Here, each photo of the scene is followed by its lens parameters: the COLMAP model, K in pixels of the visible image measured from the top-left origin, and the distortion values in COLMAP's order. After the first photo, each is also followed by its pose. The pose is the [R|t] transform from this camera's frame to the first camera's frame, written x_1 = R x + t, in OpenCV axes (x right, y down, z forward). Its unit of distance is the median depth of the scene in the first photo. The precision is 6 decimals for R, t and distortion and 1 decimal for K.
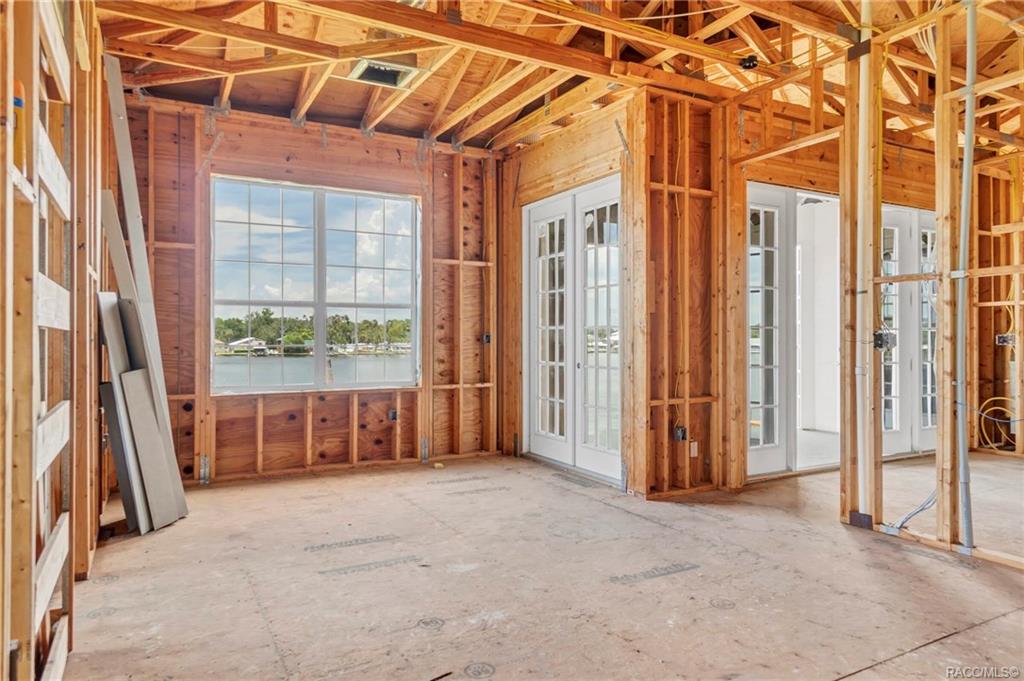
lens RADIAL K [[686.2, 0, 507.3], [0, 686.2, 336.9], [0, 0, 1]] dist [-0.009391, -0.000492]
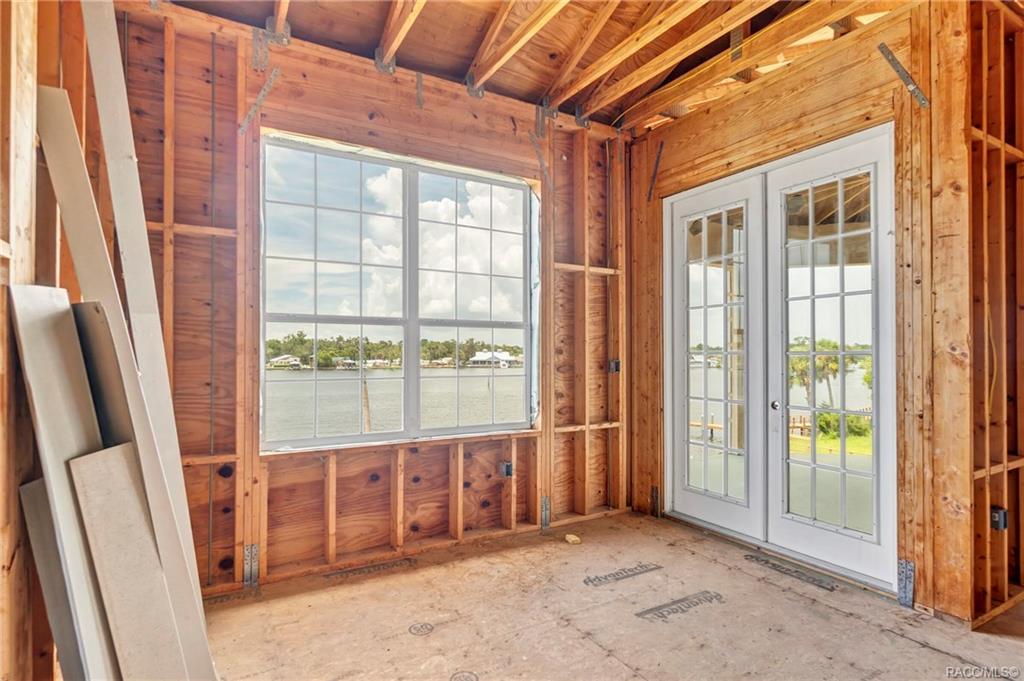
lens RADIAL K [[547.1, 0, 519.9], [0, 547.1, 351.5], [0, 0, 1]] dist [-0.005204, 0.006480]
pose [[0.999044, -0.000974, 0.043696, -0.168387], [0.001182, 0.999988, -0.004736, -0.011527], [-0.043691, 0.004784, 0.999034, 0.376950]]
